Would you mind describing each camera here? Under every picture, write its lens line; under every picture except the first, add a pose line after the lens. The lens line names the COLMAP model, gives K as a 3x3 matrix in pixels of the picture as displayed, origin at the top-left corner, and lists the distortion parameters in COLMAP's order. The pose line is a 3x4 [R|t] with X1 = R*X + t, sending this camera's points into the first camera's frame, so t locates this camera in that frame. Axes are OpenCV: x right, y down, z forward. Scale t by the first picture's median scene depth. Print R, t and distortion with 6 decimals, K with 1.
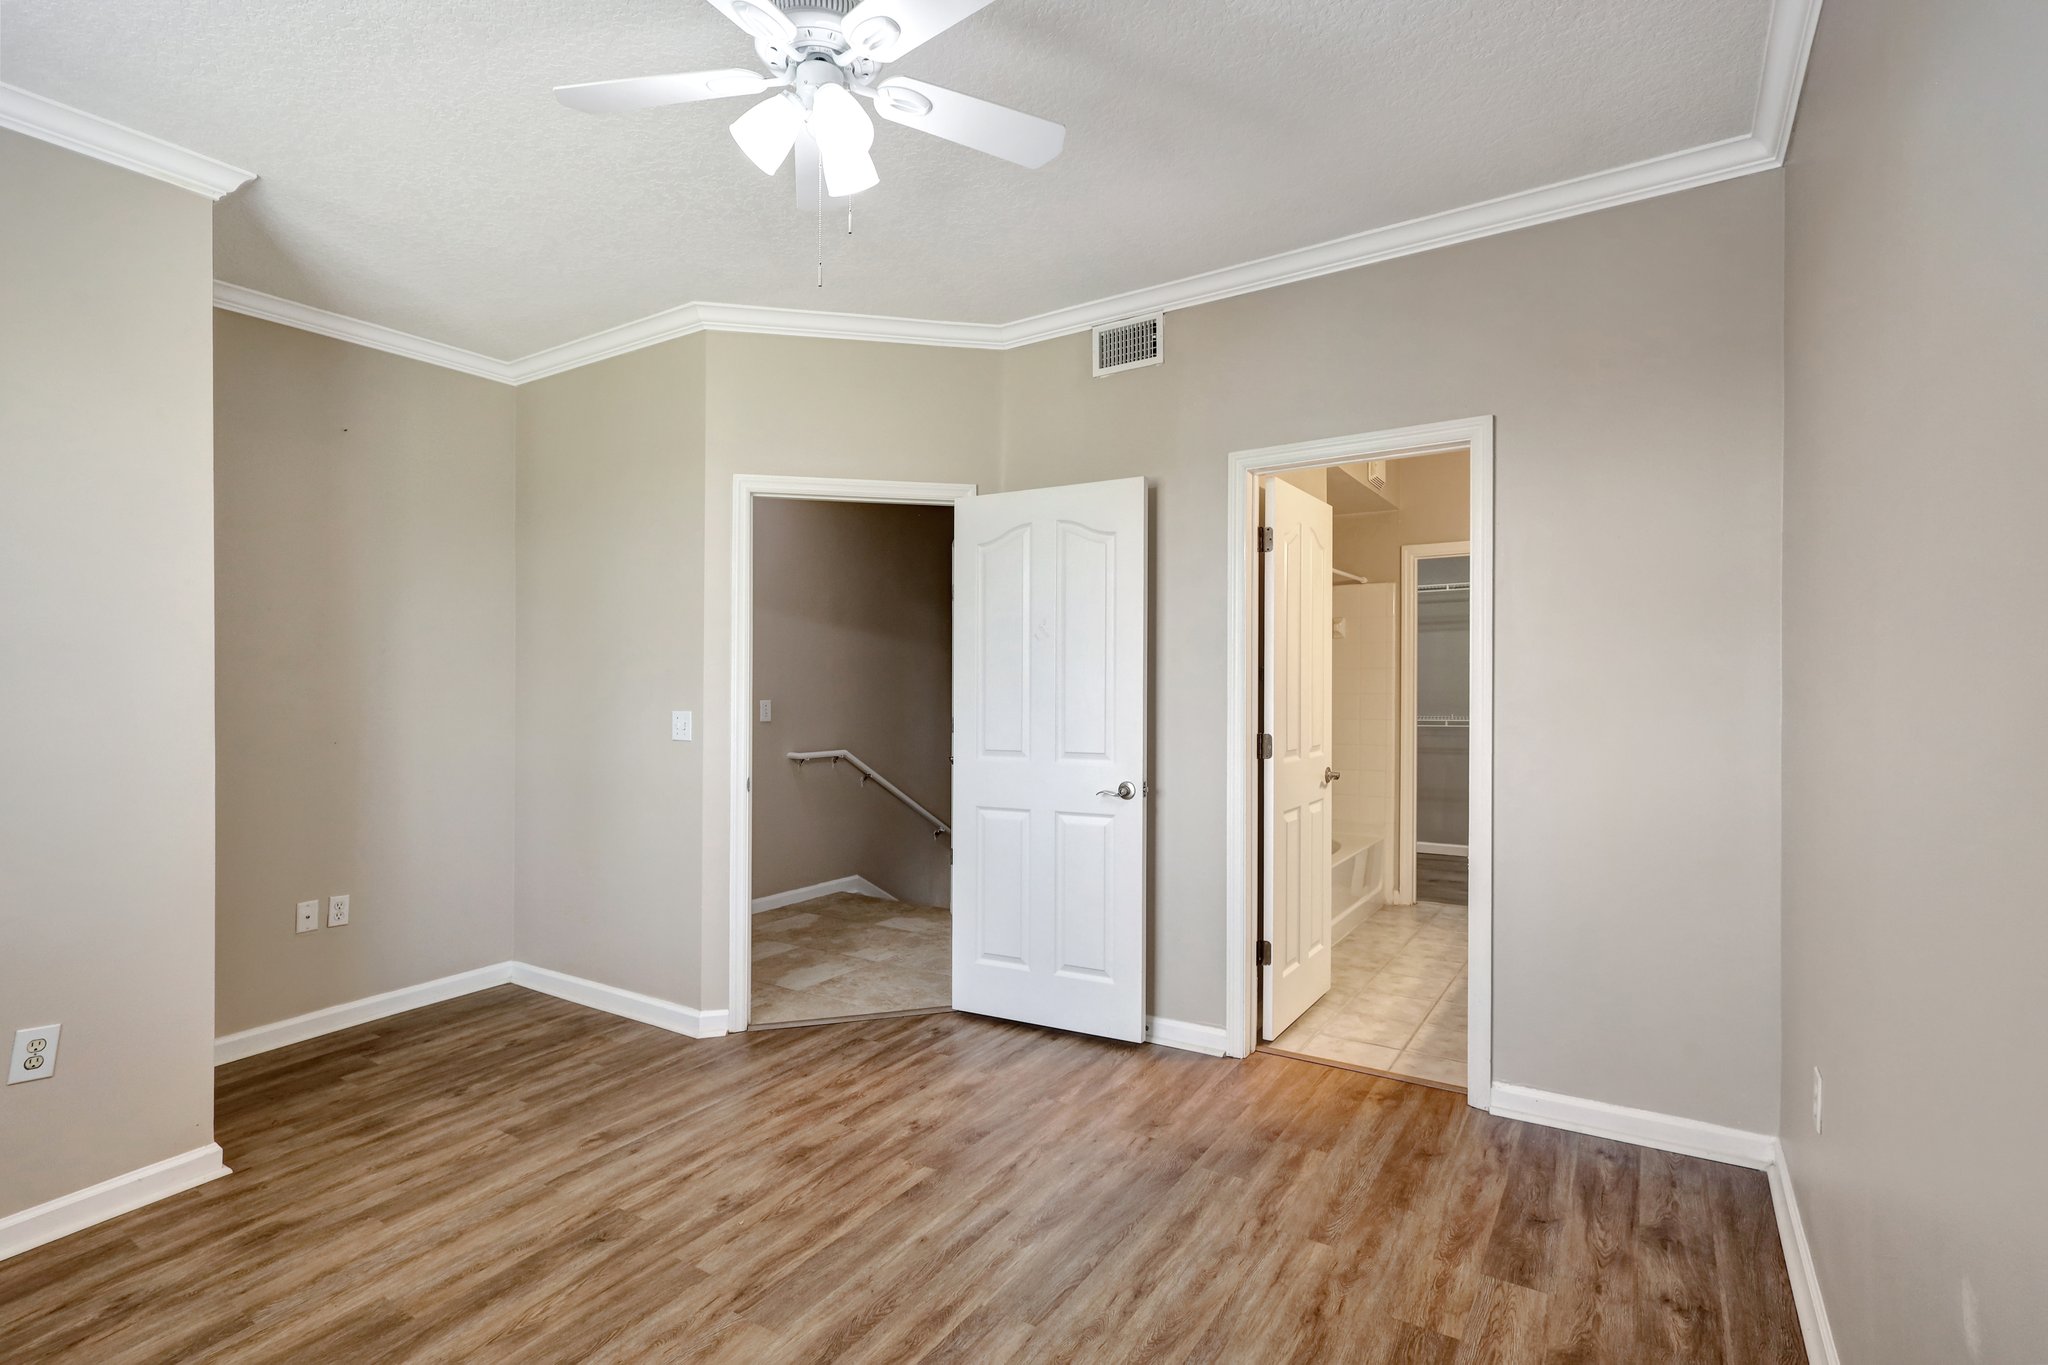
lens RADIAL K [[955.4, 0, 1032.7], [0, 955.4, 675.1], [0, 0, 1]] dist [-0.000757, 0.000440]
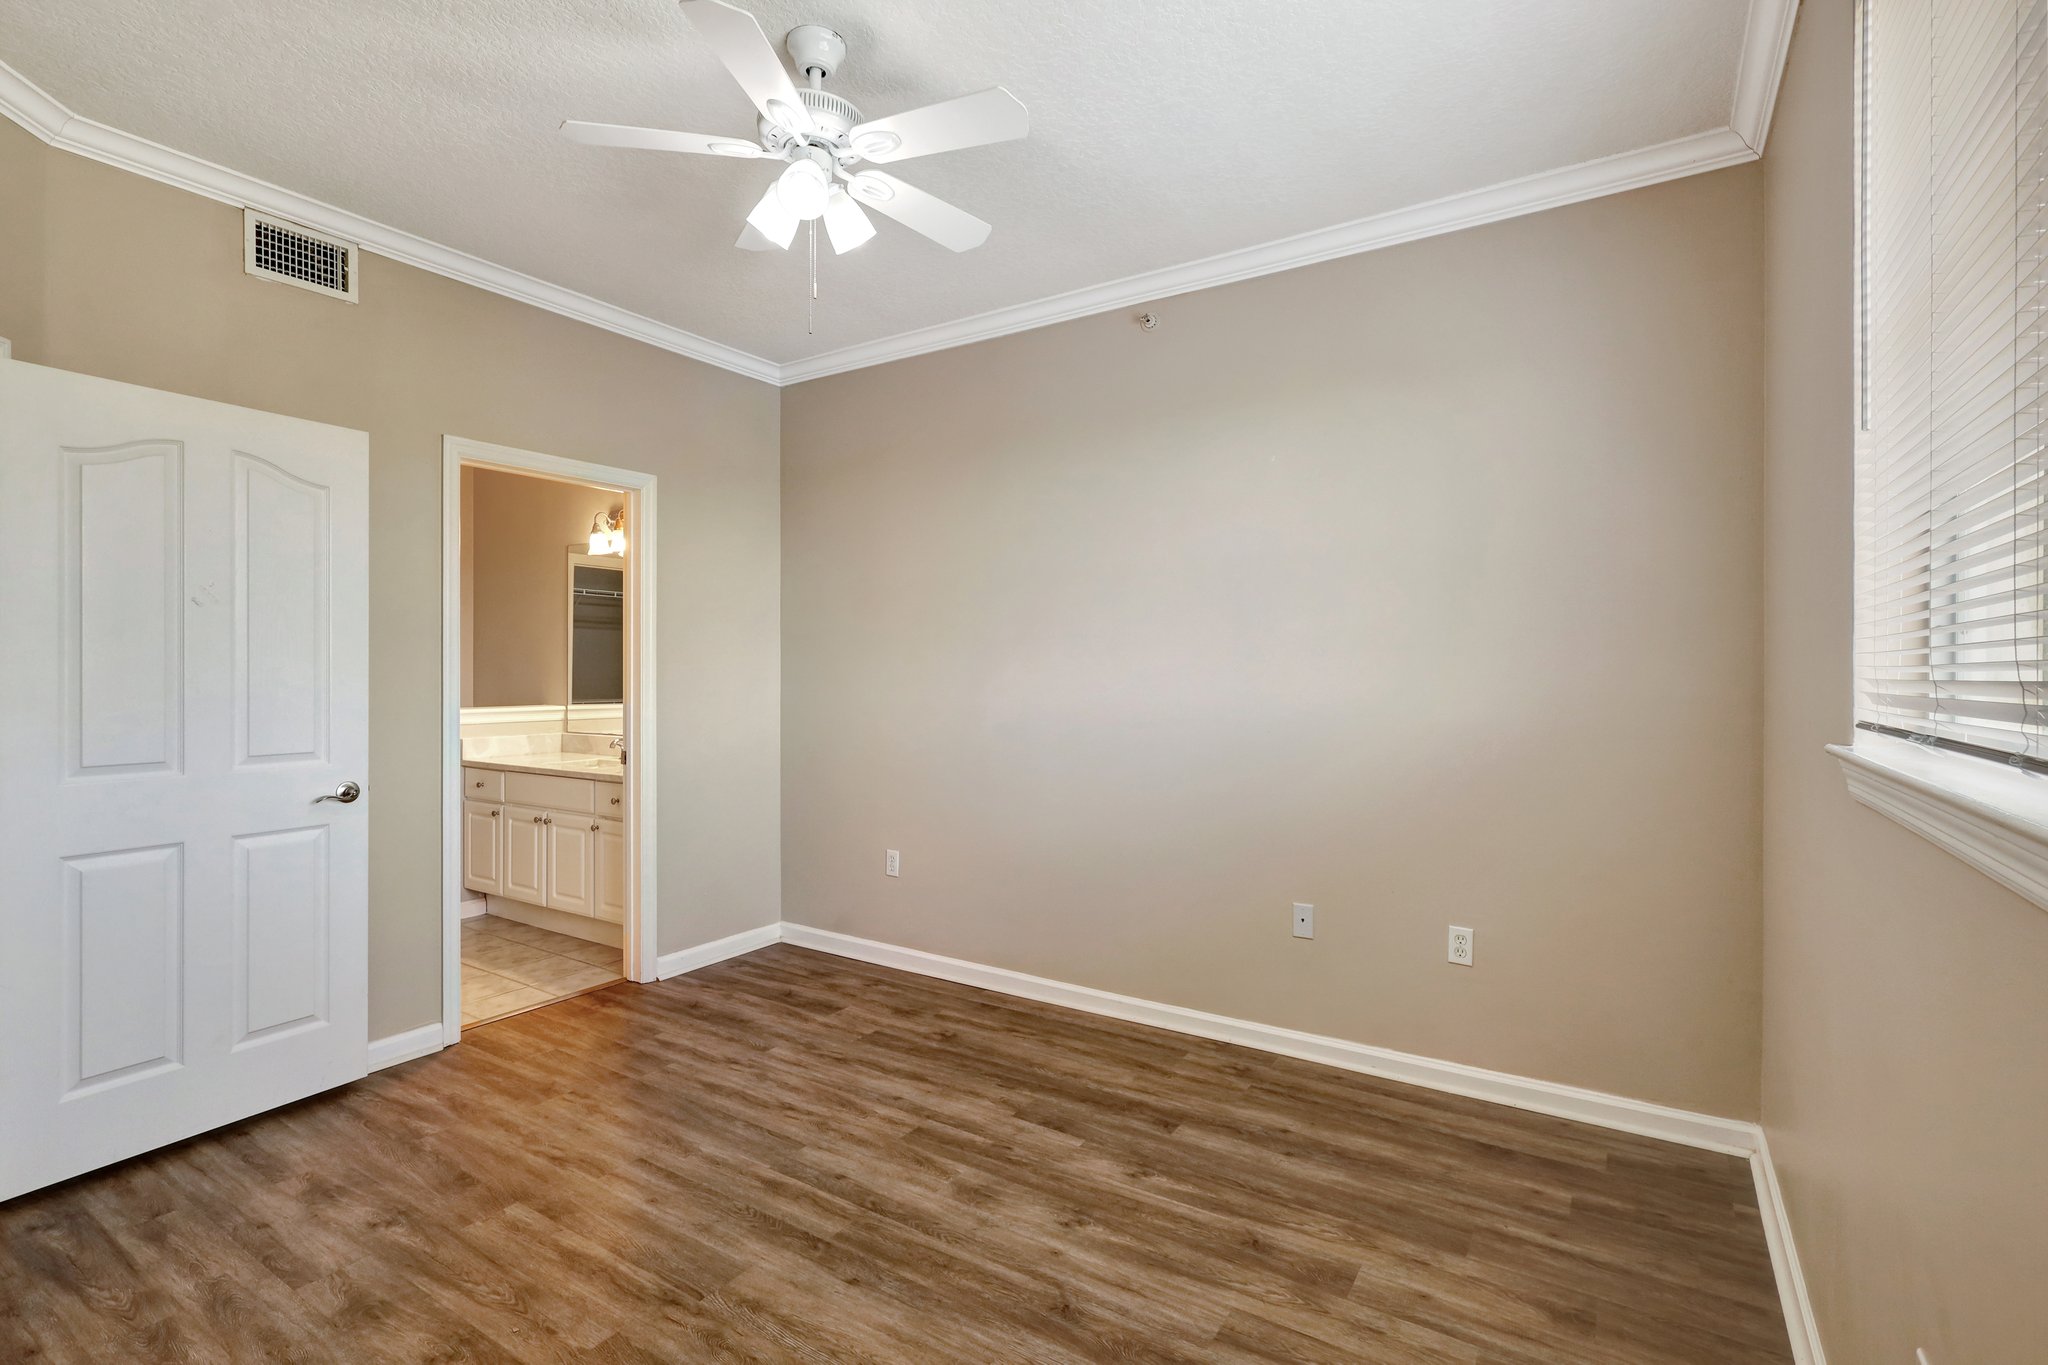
lens RADIAL K [[955.4, 0, 1032.7], [0, 955.4, 675.1], [0, 0, 1]] dist [-0.000757, 0.000440]
pose [[0.019047, -0.003635, 0.999812, -0.943093], [-0.008033, 0.999961, 0.003789, 0.009751], [-0.999786, -0.008104, 0.019017, 0.469869]]
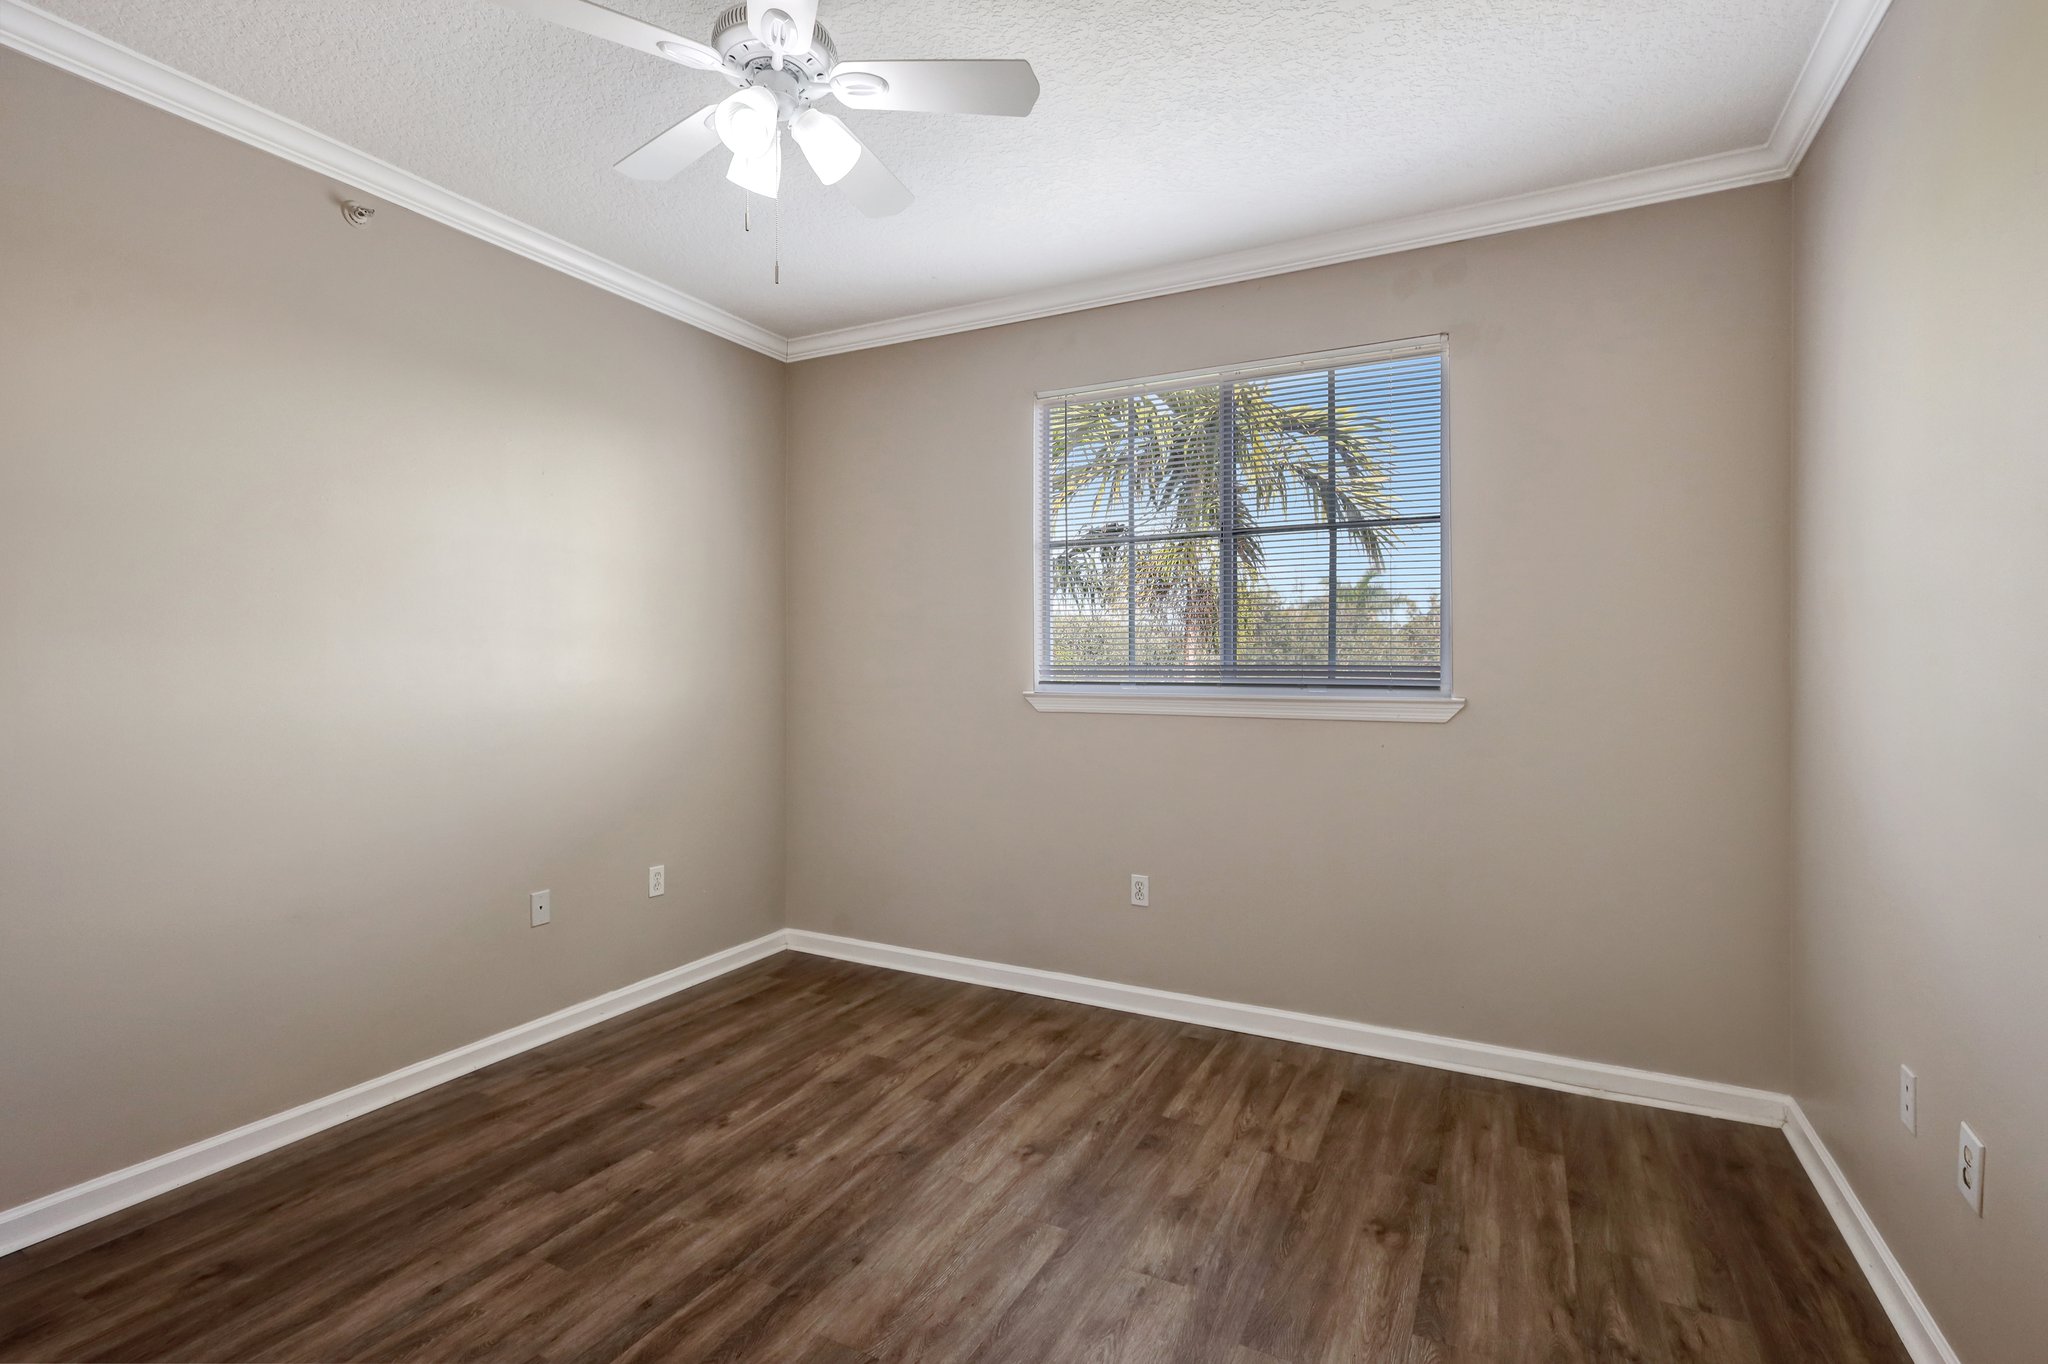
lens RADIAL K [[955.4, 0, 1032.7], [0, 955.4, 674.6], [0, 0, 1]] dist [-0.000757, 0.000440]
pose [[-0.996288, -0.002553, -0.086040, -0.278628], [-0.003163, 0.999971, 0.006946, 0.011190], [0.086020, 0.007193, -0.996267, 1.388692]]
